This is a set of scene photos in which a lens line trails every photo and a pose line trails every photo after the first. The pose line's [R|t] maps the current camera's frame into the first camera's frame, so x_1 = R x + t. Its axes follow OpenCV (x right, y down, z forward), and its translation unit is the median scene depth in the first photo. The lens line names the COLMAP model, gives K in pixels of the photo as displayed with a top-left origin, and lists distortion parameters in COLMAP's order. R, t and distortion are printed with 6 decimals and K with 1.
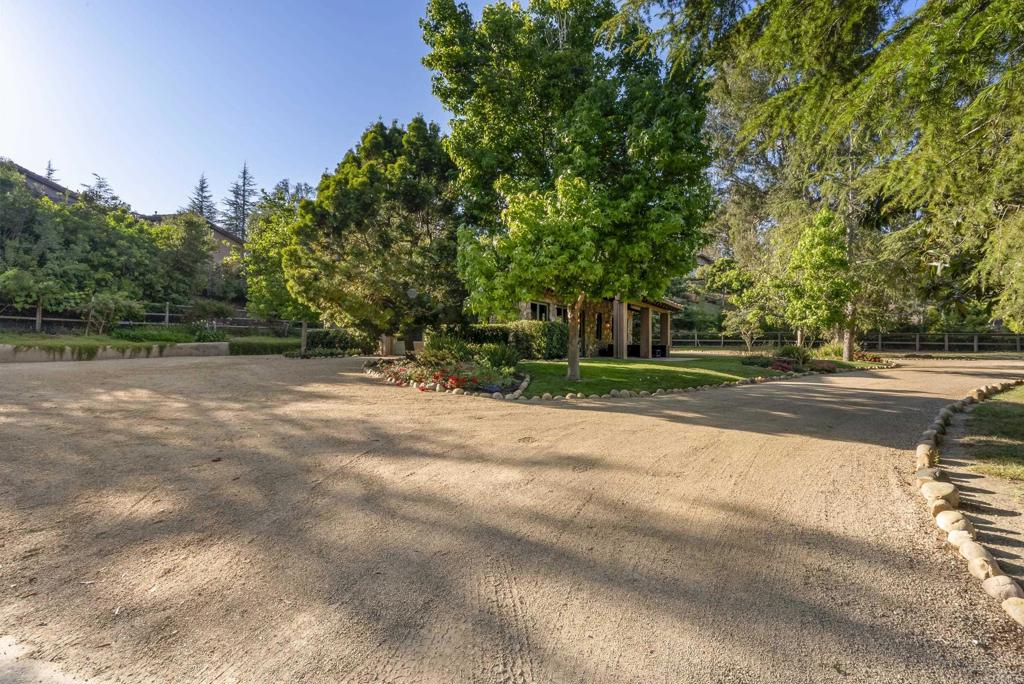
lens RADIAL K [[467.8, 0, 505.4], [0, 467.8, 336.5], [0, 0, 1]] dist [-0.008012, 0.002636]
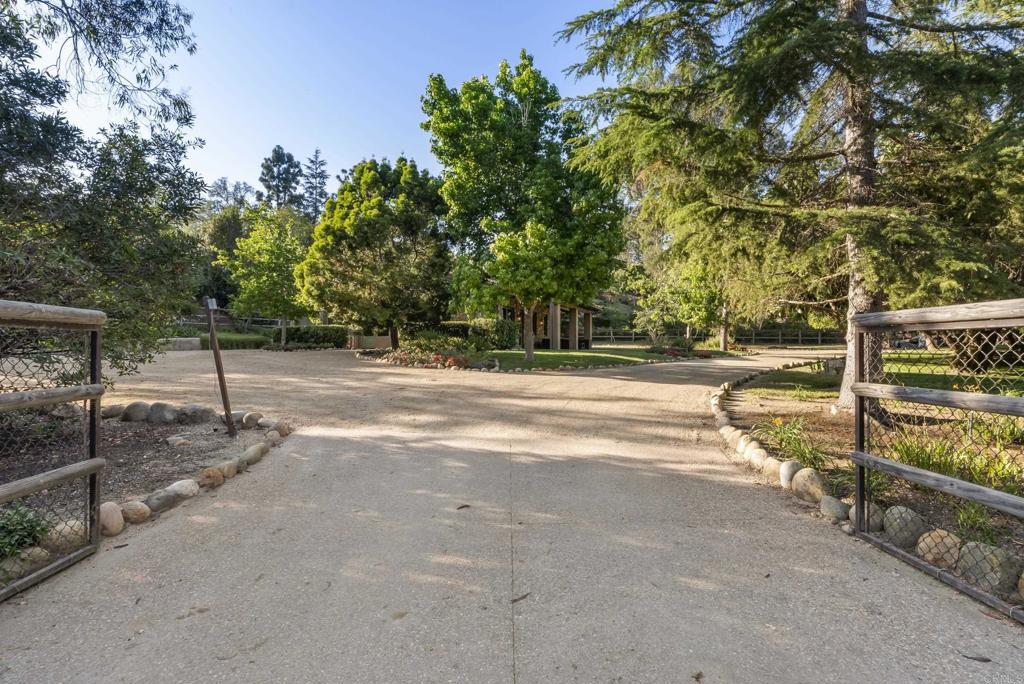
lens RADIAL K [[467.8, 0, 506.0], [0, 467.8, 336.3], [0, 0, 1]] dist [-0.008012, 0.002636]
pose [[0.986120, -0.002377, 0.166018, -0.144158], [0.001902, 0.999994, 0.003018, 0.012987], [-0.166024, -0.002661, 0.986118, -0.331345]]
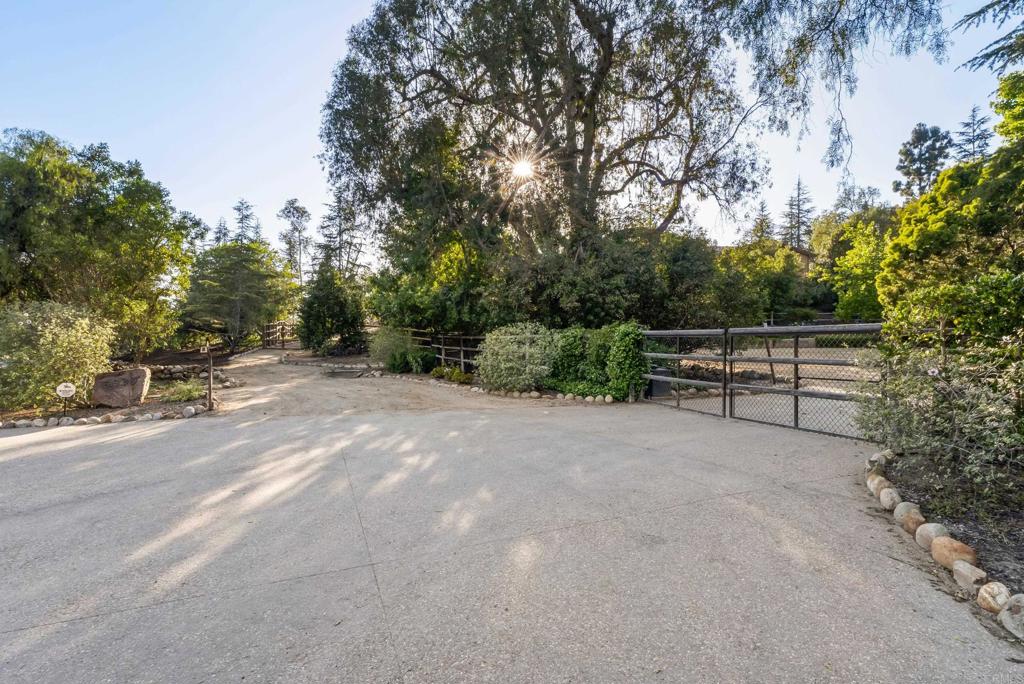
lens RADIAL K [[467.8, 0, 511.8], [0, 467.8, 347.3], [0, 0, 1]] dist [-0.008012, 0.002636]
pose [[0.503403, -0.005503, -0.864034, 0.258099], [0.026832, 0.999597, 0.009267, 0.007363], [0.863635, -0.027848, 0.503347, -0.847821]]
